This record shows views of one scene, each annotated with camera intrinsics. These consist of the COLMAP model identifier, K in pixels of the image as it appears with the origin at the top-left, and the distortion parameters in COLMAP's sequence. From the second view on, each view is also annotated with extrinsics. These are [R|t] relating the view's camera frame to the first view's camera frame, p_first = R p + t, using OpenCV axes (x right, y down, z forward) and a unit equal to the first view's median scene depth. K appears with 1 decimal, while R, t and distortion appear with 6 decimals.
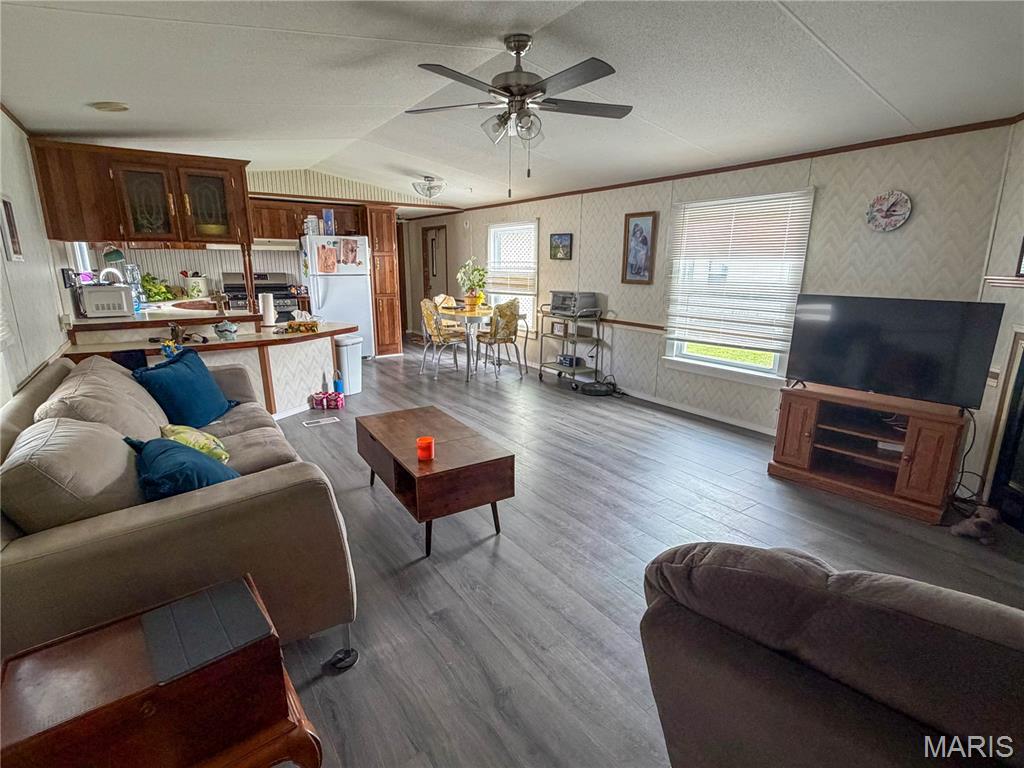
lens RADIAL K [[497.5, 0, 512.1], [0, 497.5, 387.8], [0, 0, 1]] dist [-0.001743, -0.000297]
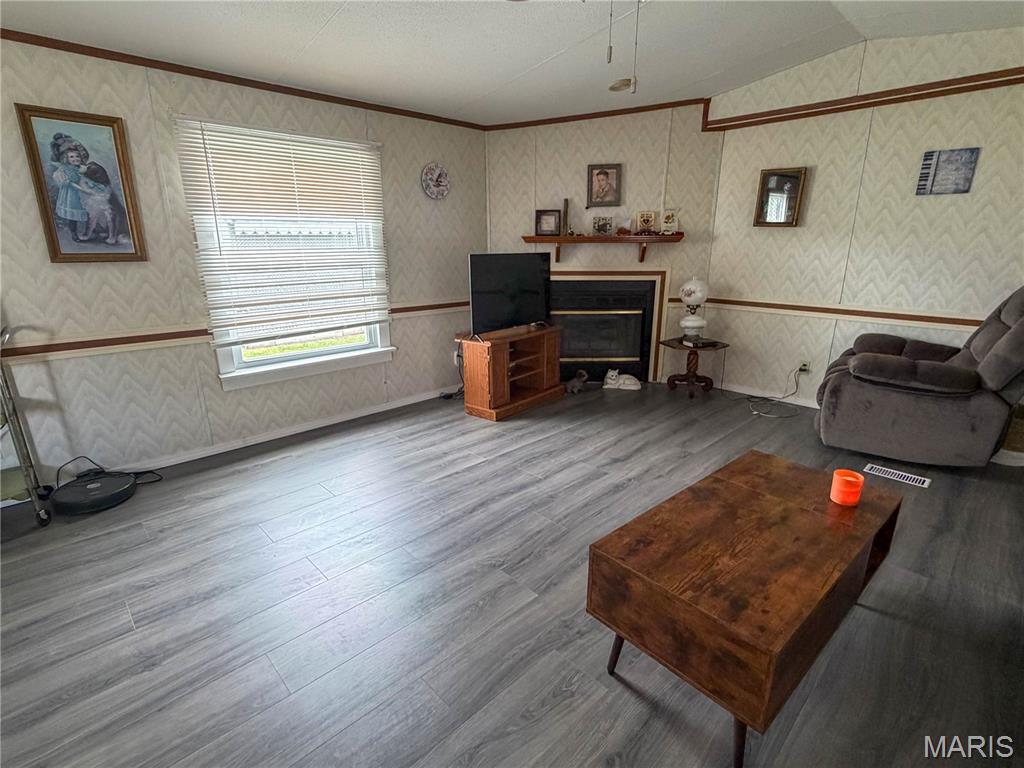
lens RADIAL K [[497.5, 0, 512.1], [0, 497.5, 387.8], [0, 0, 1]] dist [-0.001743, -0.000297]
pose [[-0.164093, -0.282444, 0.945145, -0.346966], [0.238354, 0.918389, 0.315830, -0.160680], [-0.957215, 0.277104, -0.083380, 0.721712]]
